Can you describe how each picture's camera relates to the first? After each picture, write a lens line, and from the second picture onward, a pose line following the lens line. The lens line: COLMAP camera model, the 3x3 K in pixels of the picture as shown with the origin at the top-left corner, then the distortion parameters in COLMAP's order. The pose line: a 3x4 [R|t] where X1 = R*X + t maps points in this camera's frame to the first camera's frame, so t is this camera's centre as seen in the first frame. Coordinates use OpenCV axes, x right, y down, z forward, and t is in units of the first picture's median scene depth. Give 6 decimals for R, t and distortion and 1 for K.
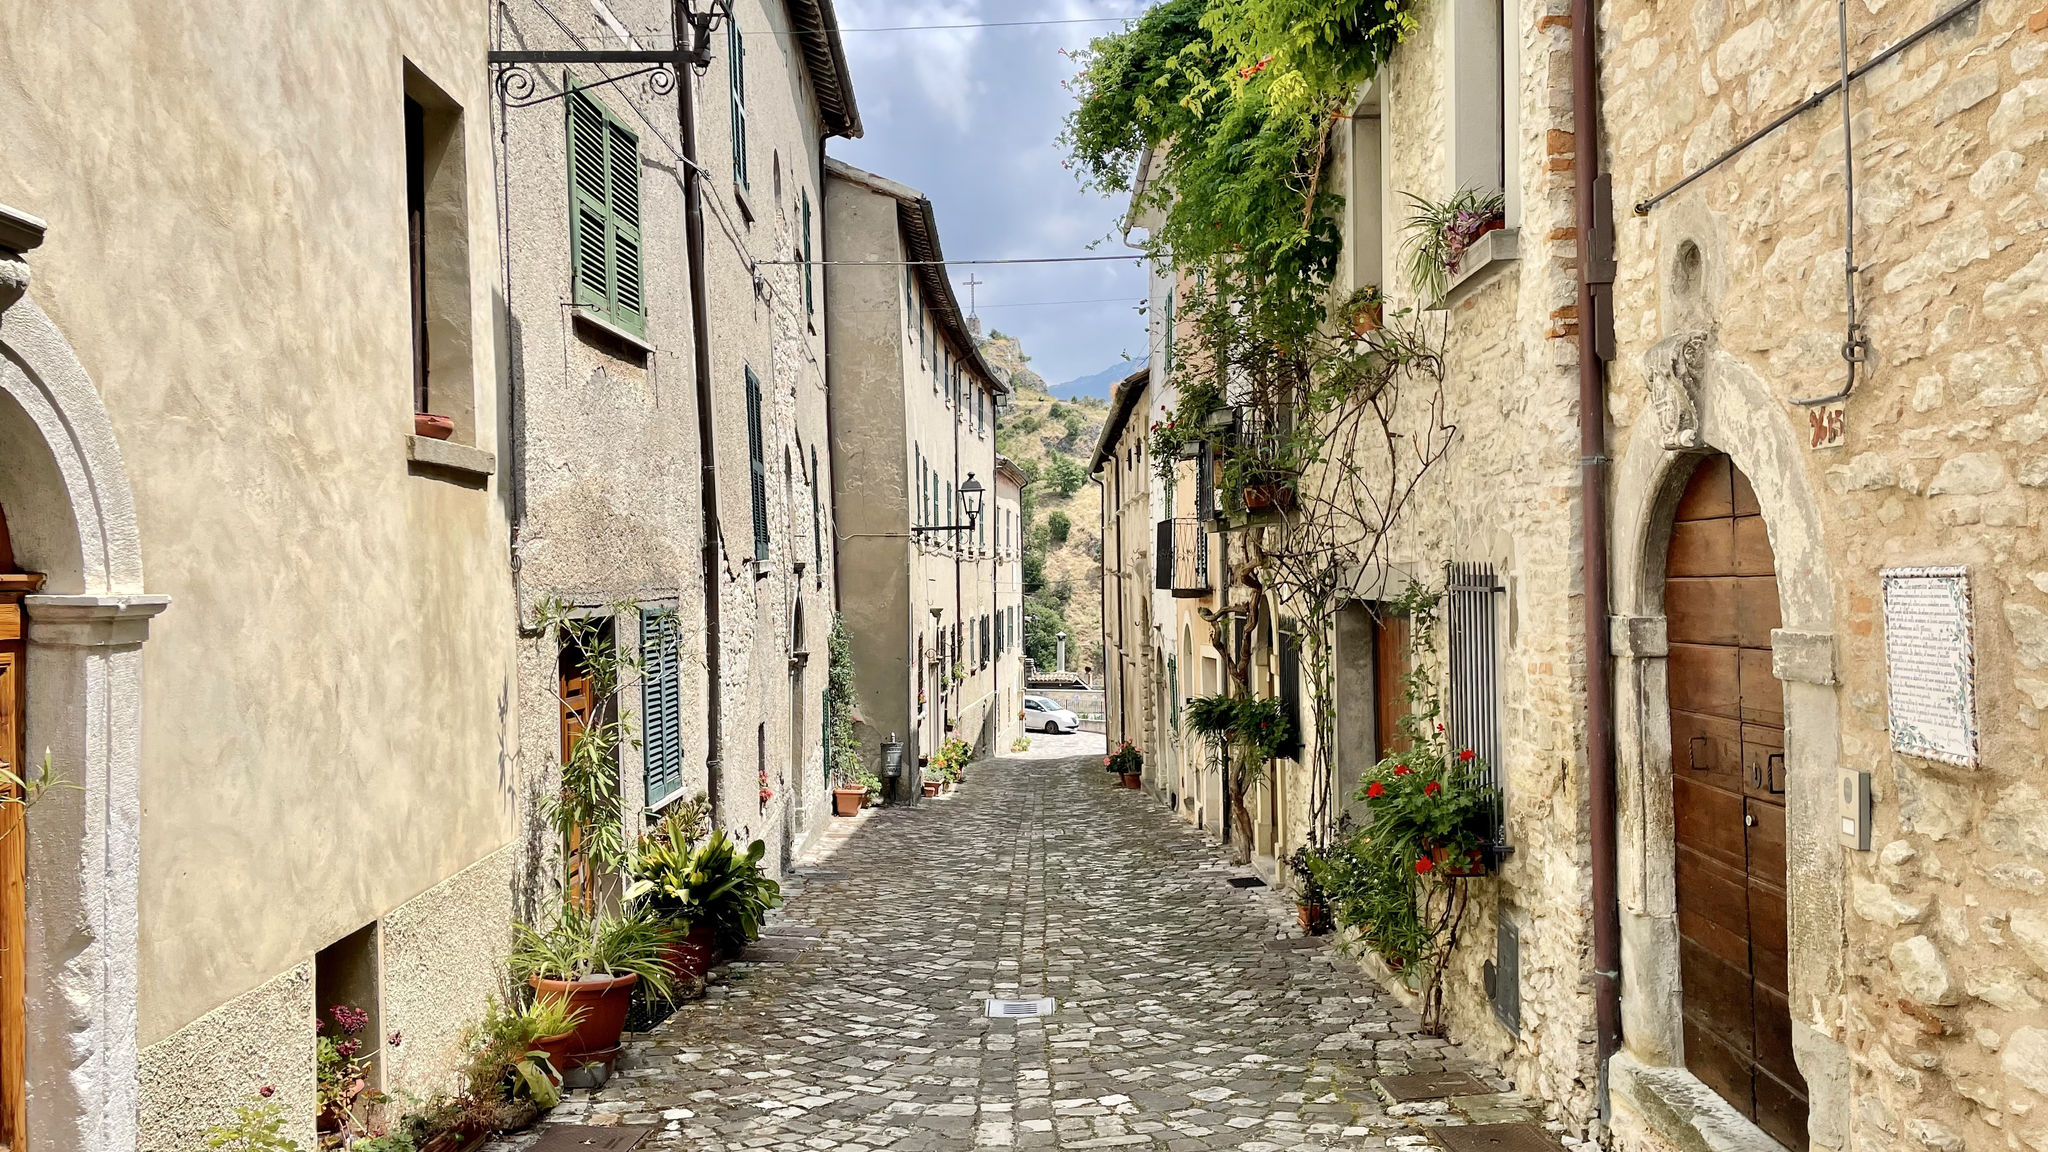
lens RADIAL K [[1538.6, 0, 1026.5], [0, 1538.6, 574.7], [0, 0, 1]] dist [0.074591, -0.083107]
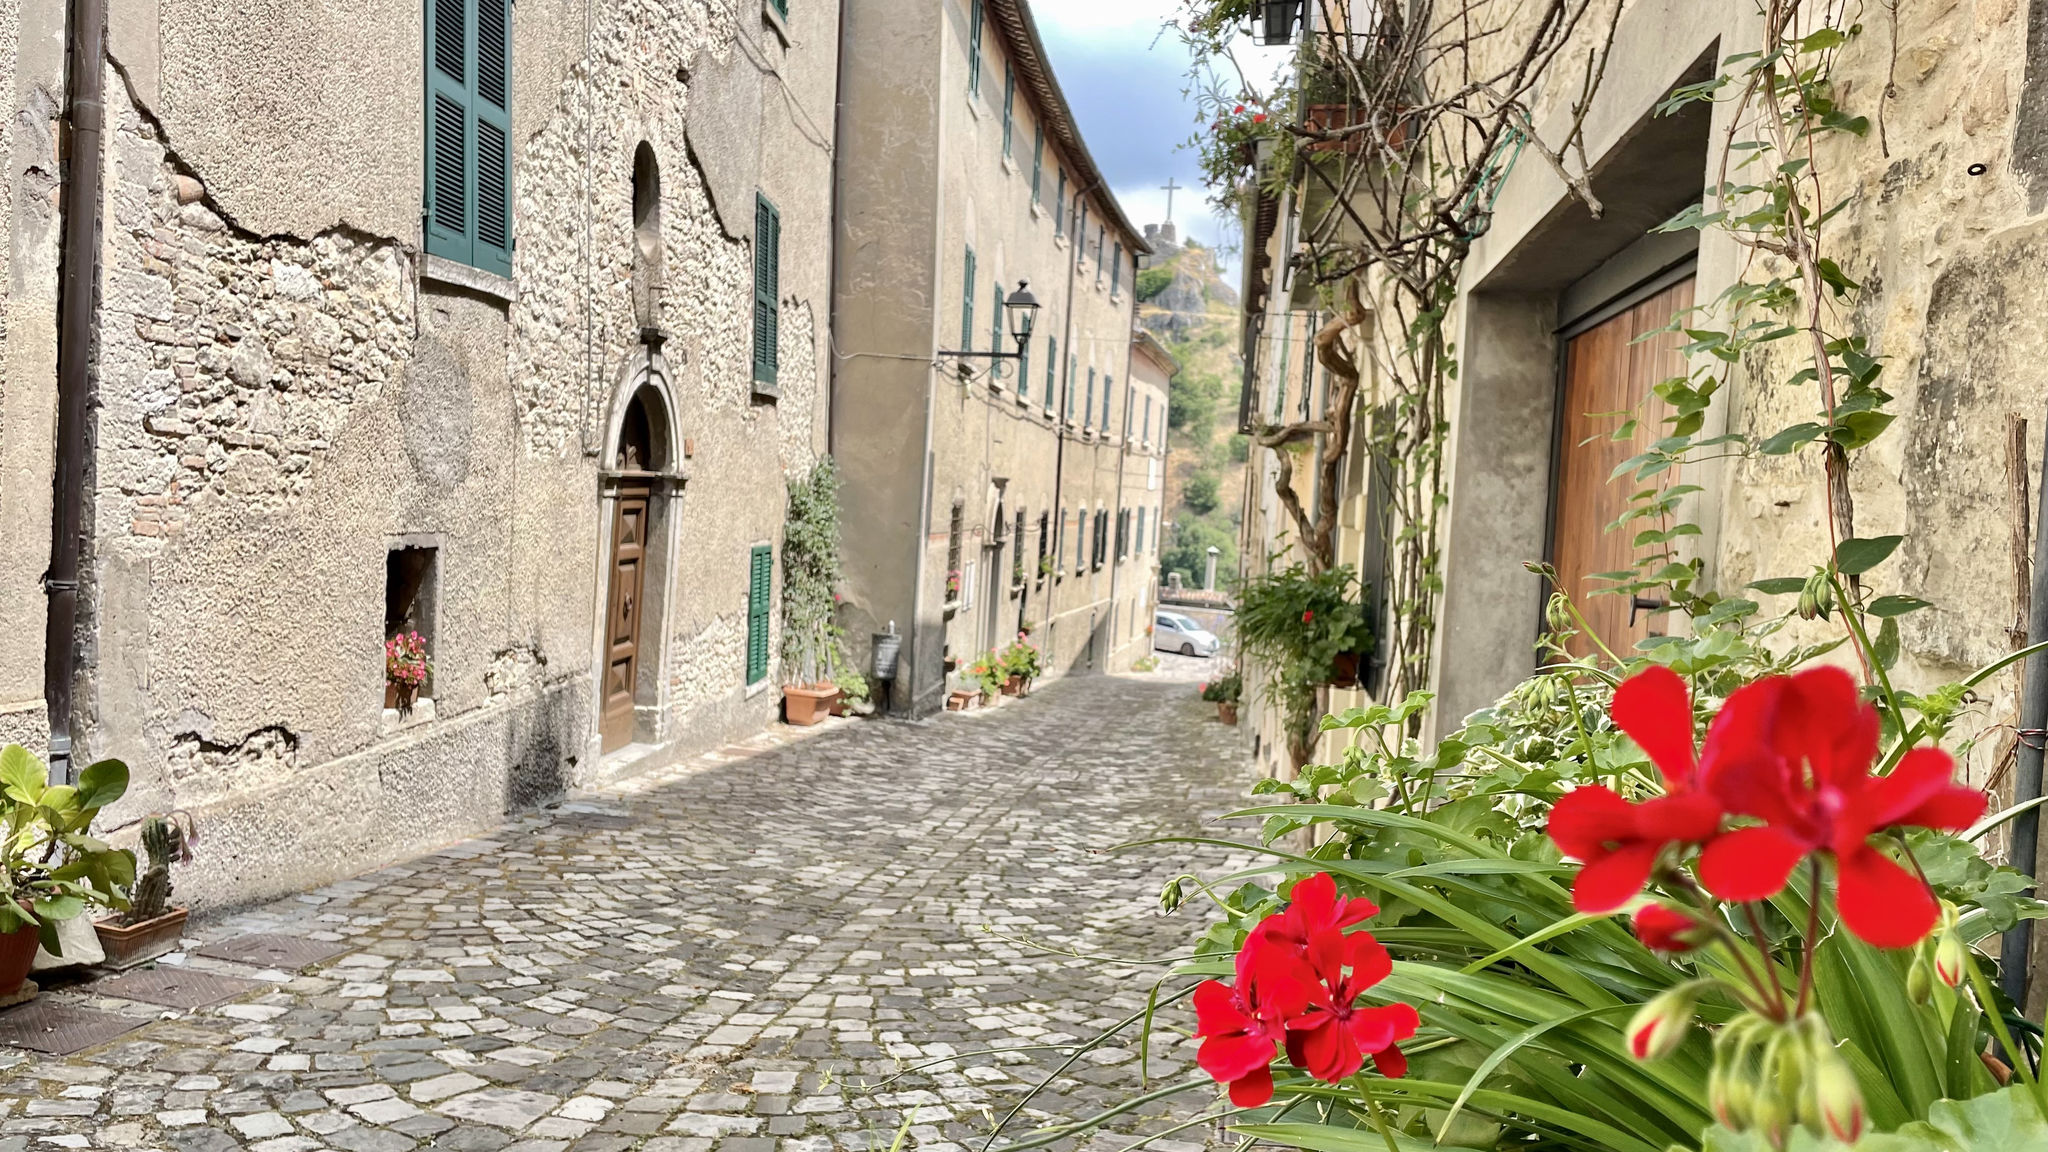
lens RADIAL K [[1538.6, 0, 1018.4], [0, 1538.6, 575.2], [0, 0, 1]] dist [0.074591, -0.083107]
pose [[0.989579, 0.079820, -0.119844, 0.055054], [-0.073443, 0.995685, 0.056721, 0.029057], [0.123854, -0.047329, 0.991171, 0.232083]]
